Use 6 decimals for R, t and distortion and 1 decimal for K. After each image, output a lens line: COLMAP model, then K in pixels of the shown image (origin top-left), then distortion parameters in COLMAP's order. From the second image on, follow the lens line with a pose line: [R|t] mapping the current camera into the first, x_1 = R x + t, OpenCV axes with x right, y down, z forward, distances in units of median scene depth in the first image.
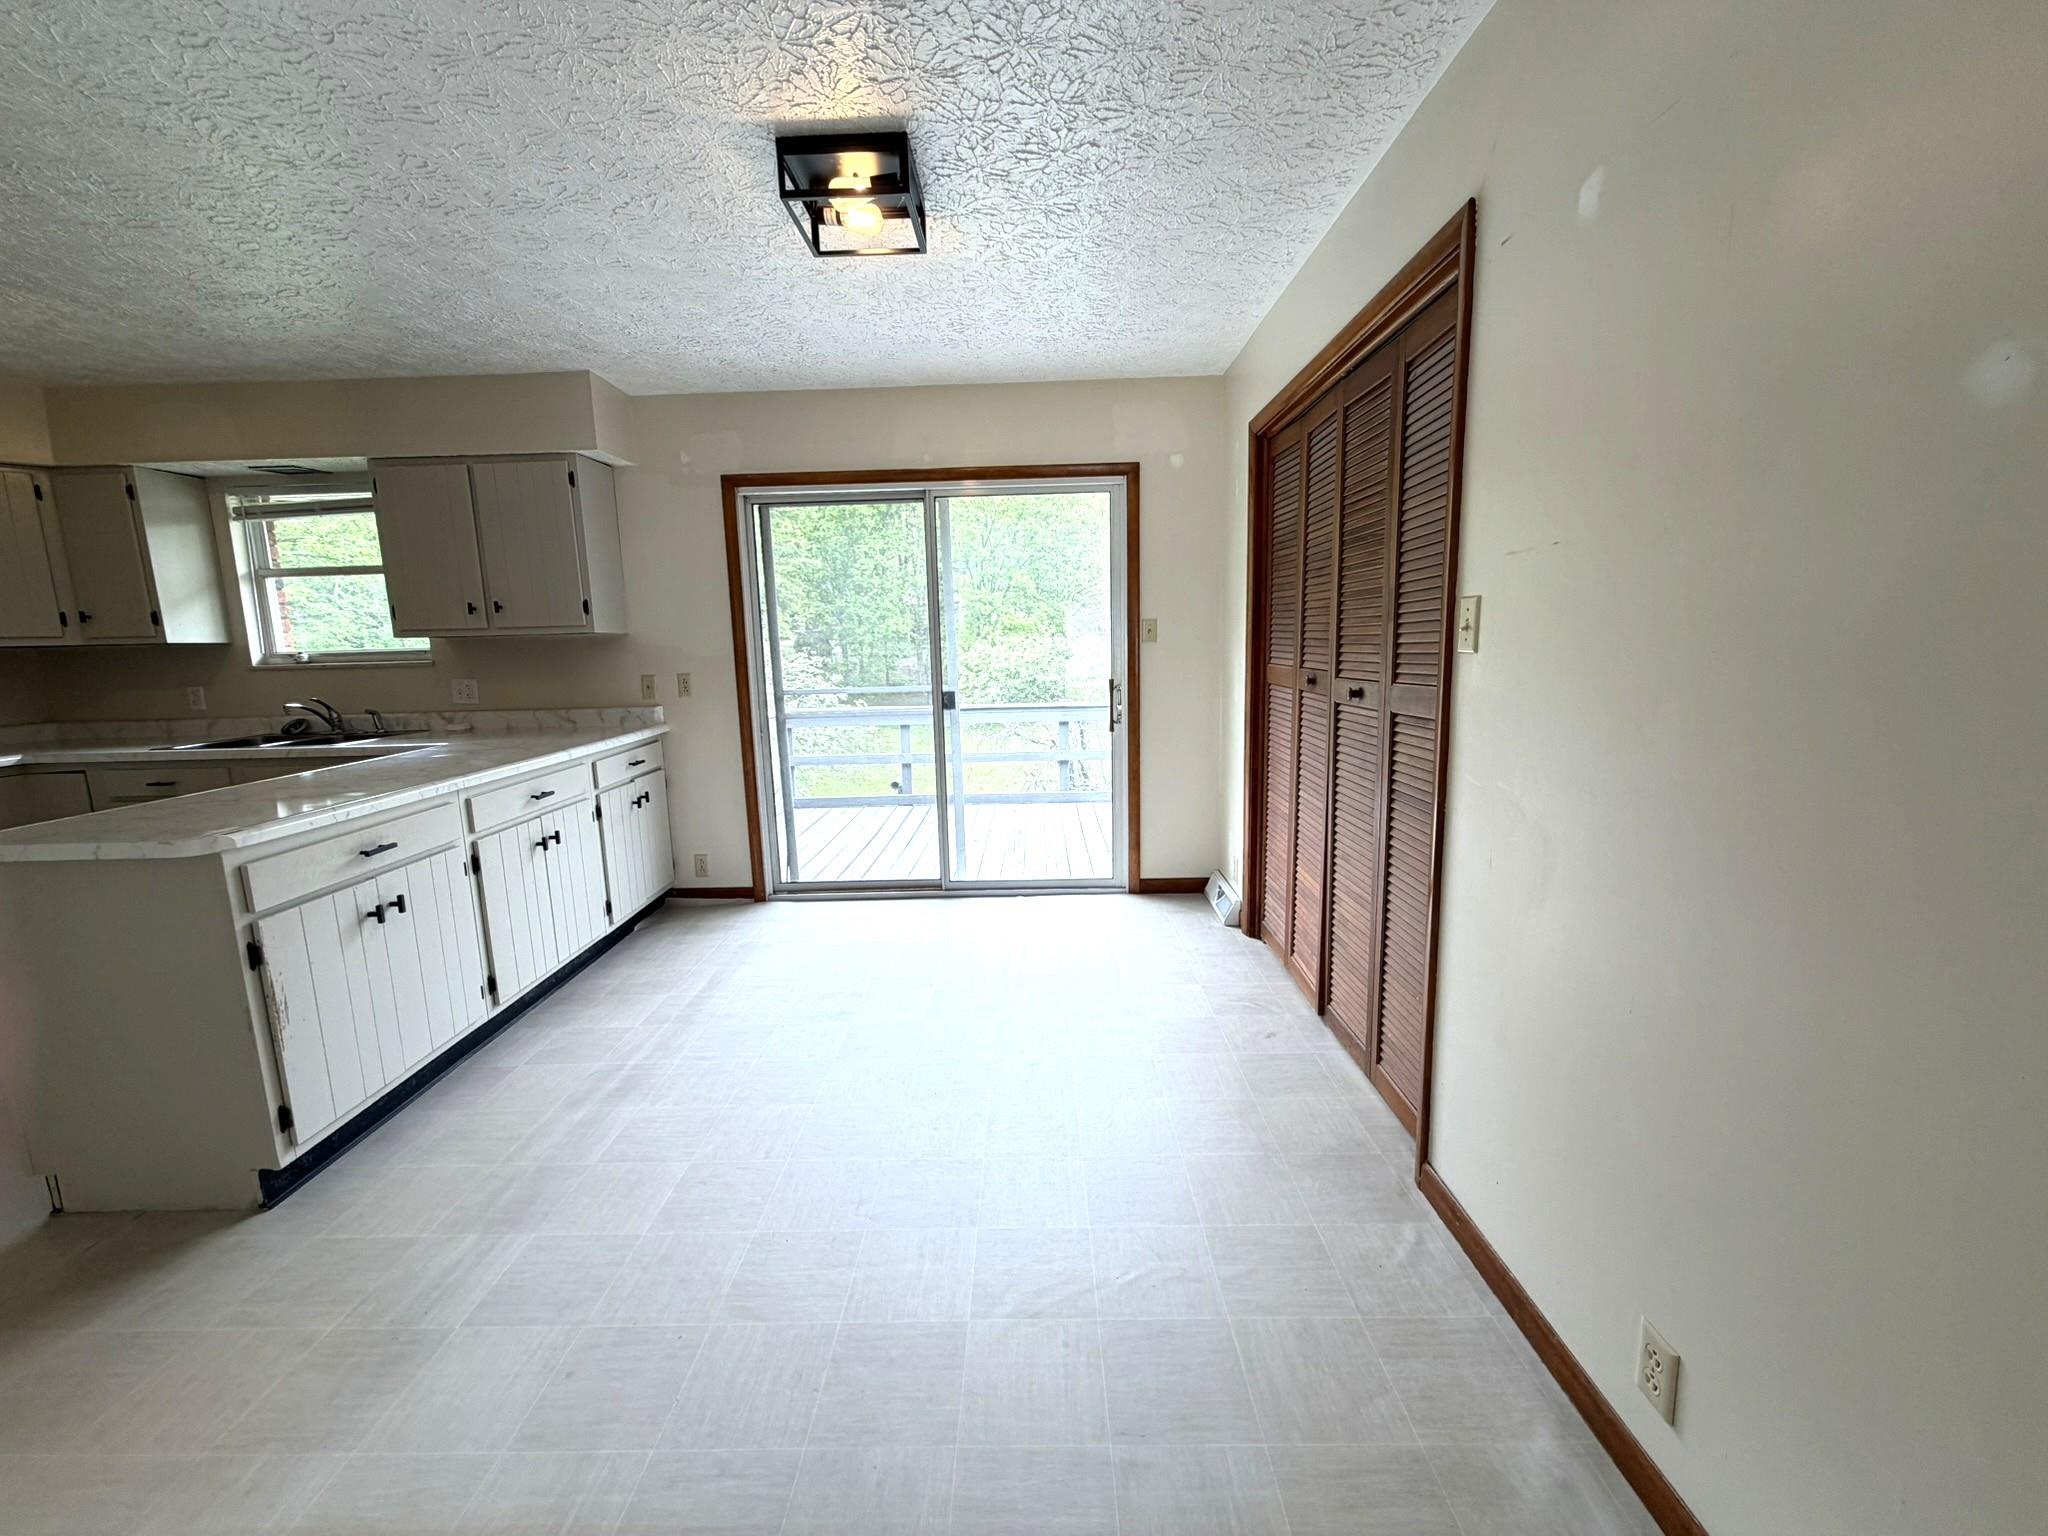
lens RADIAL K [[809.4, 0, 1024.1], [0, 809.4, 769.7], [0, 0, 1]] dist [0.001027, -0.000665]
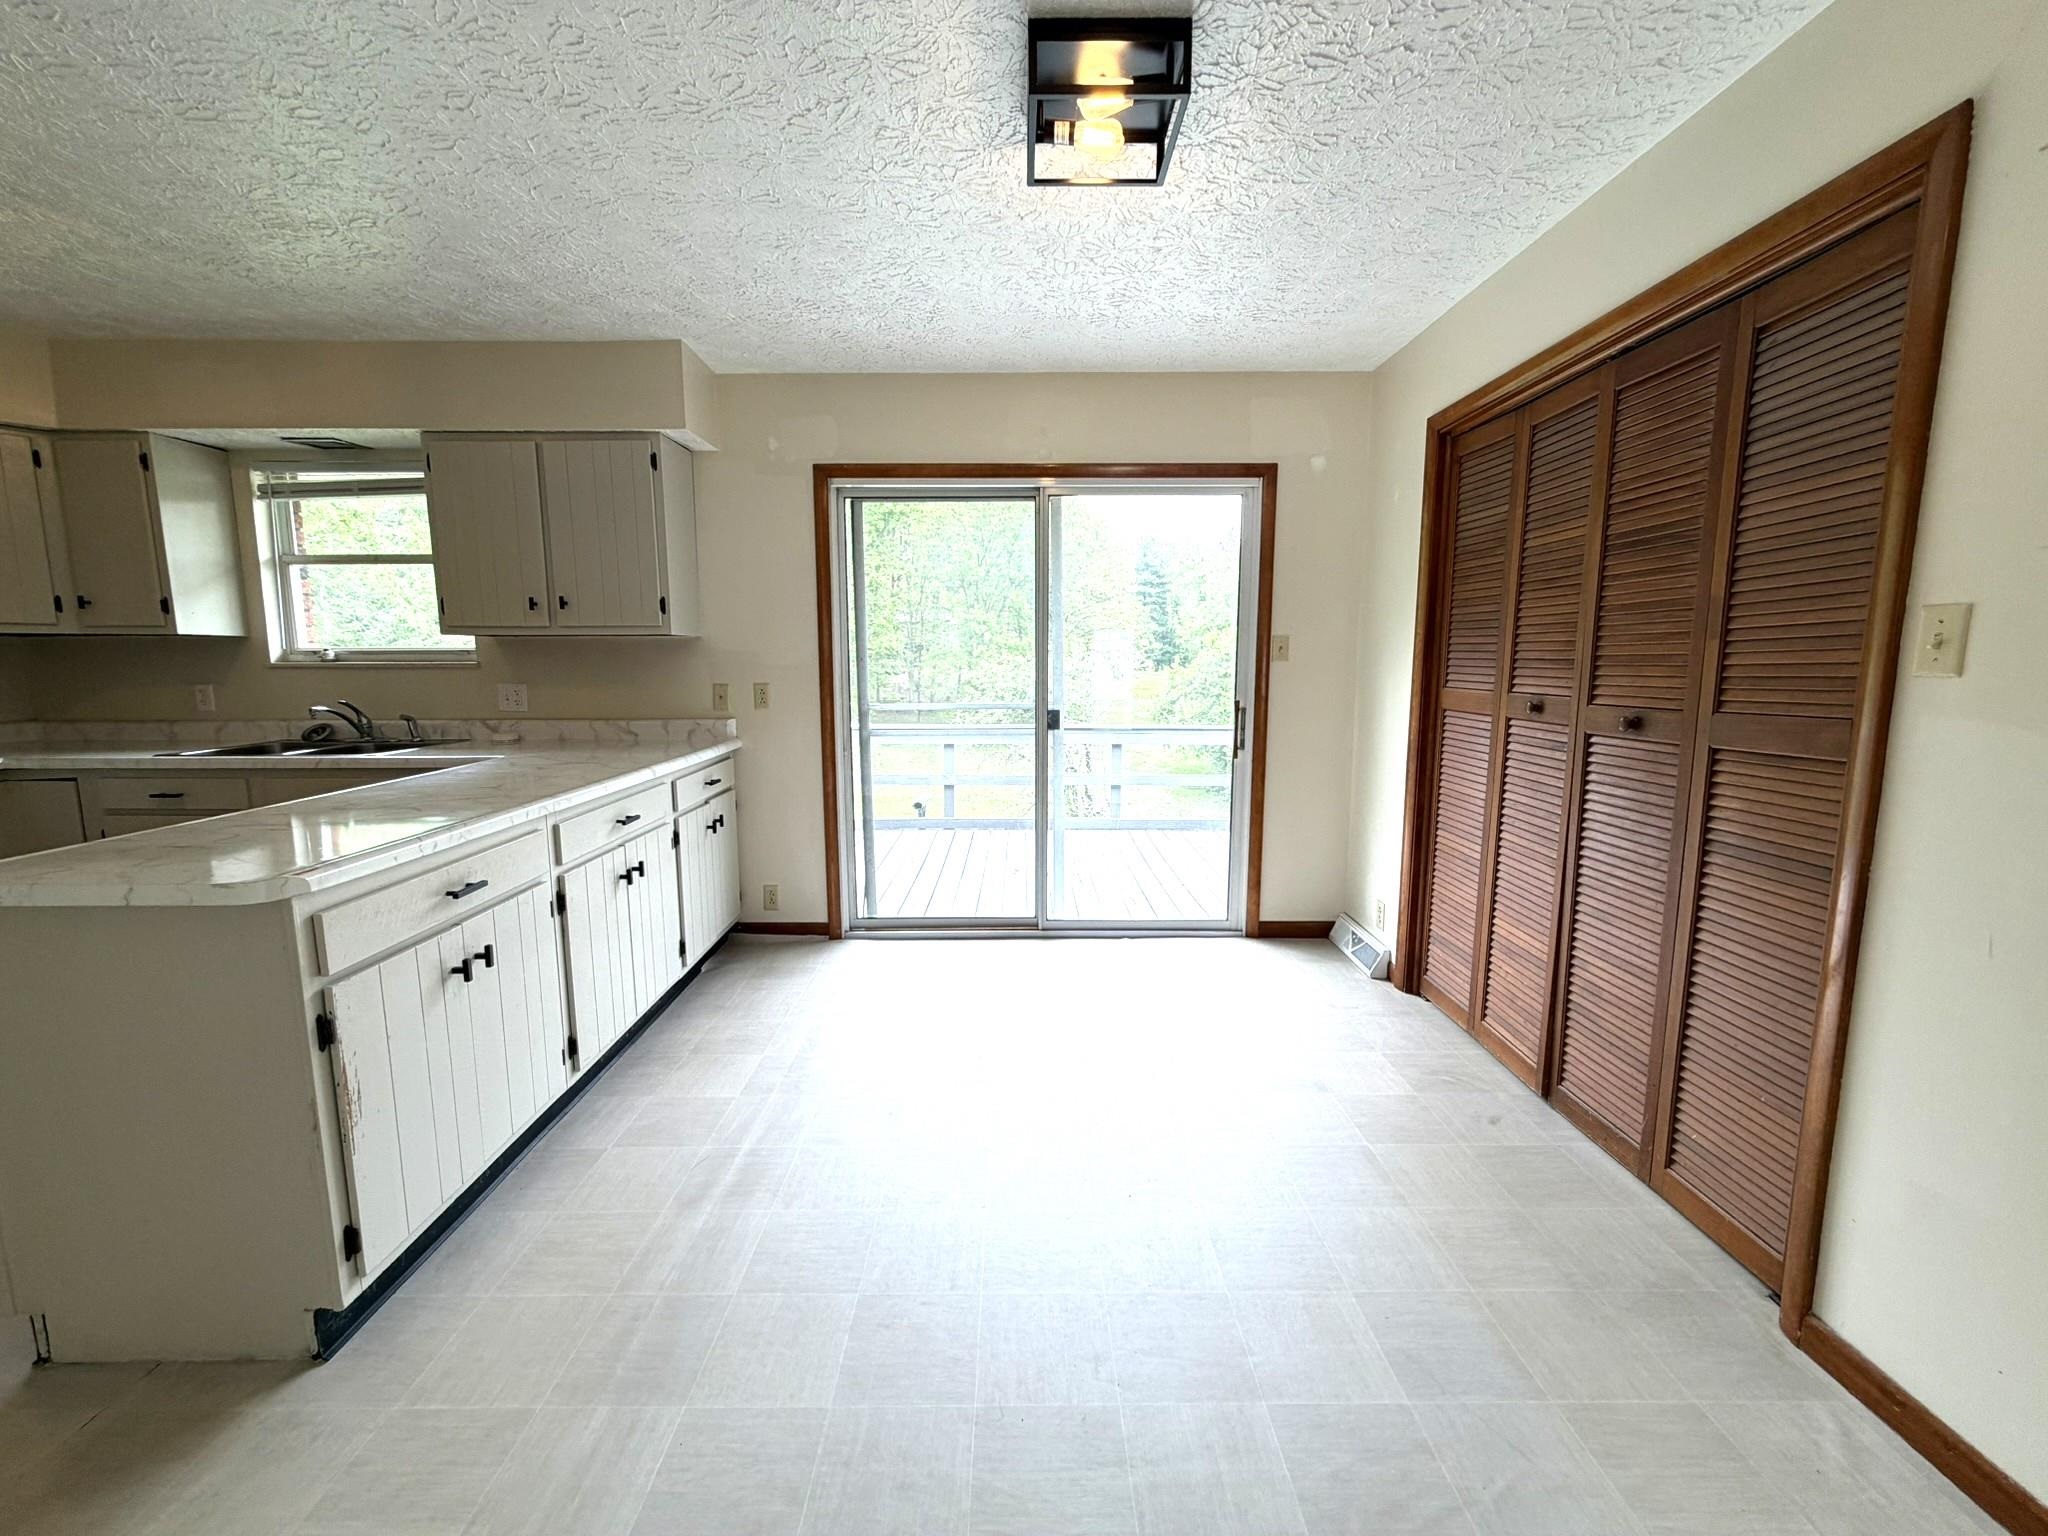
lens RADIAL K [[809.4, 0, 1023.6], [0, 809.4, 770.1], [0, 0, 1]] dist [0.001027, -0.000665]
pose [[0.999551, 0.021617, 0.020757, -0.194935], [-0.021106, 0.999476, -0.024551, -0.008822], [-0.021277, 0.024102, 0.999483, 0.133308]]
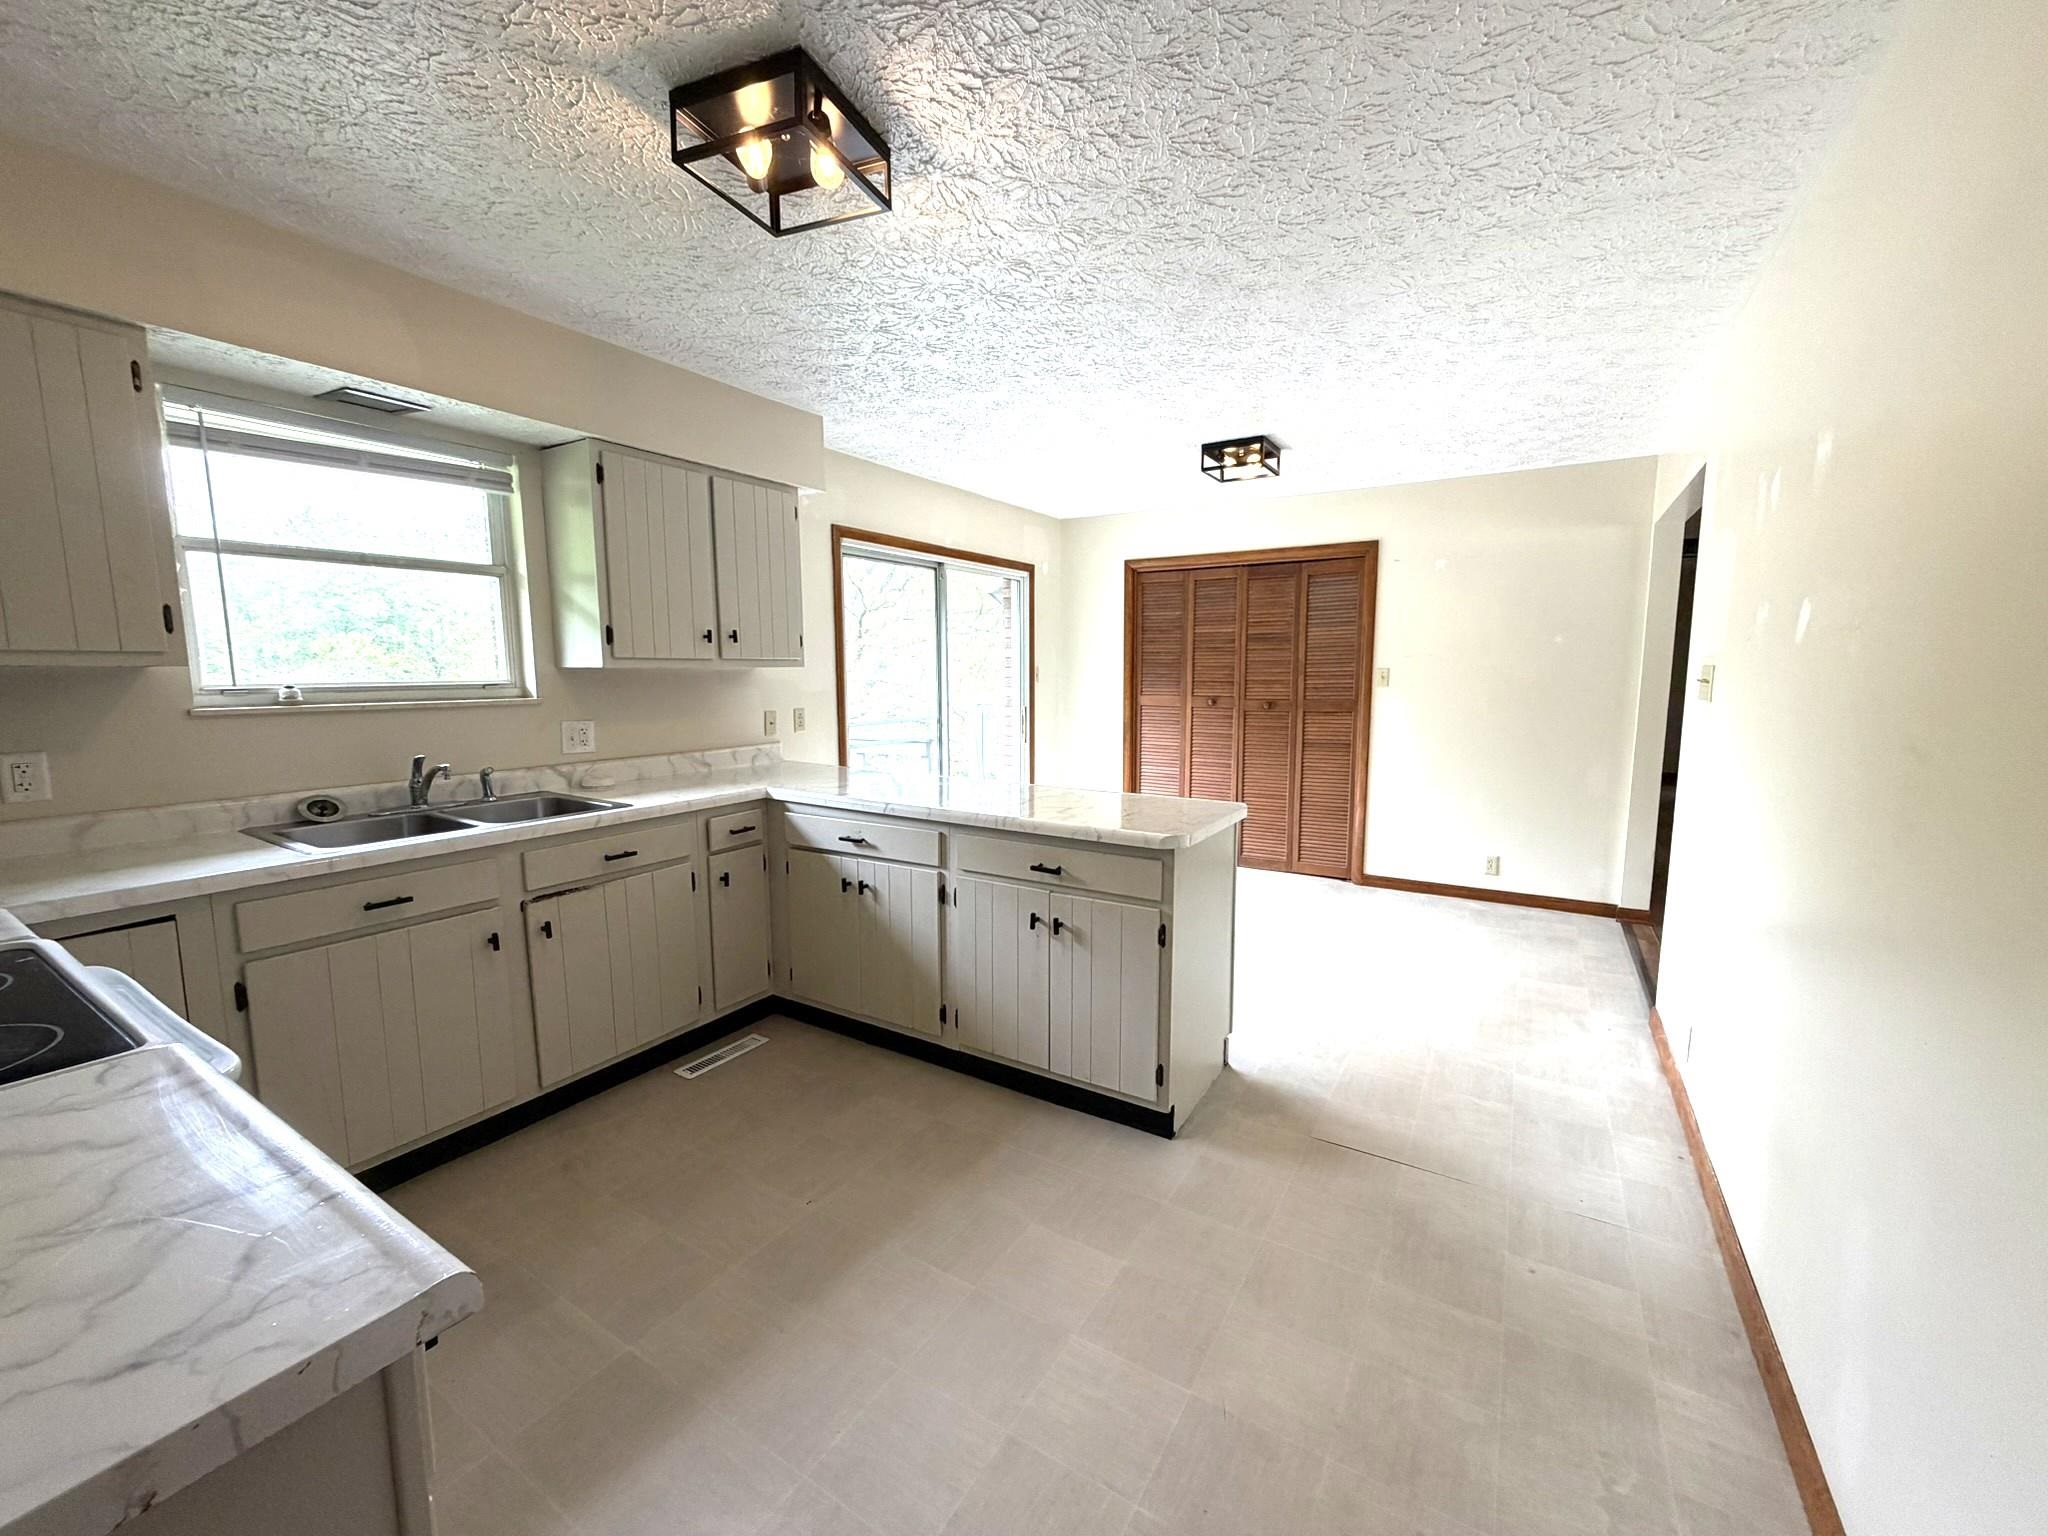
lens RADIAL K [[809.4, 0, 1020.5], [0, 809.4, 765.3], [0, 0, 1]] dist [0.001027, -0.000665]
pose [[0.518366, -0.078171, 0.851579, -1.519259], [0.126706, 0.991843, 0.013920, -0.036700], [-0.845720, 0.100684, 0.524042, 0.327740]]
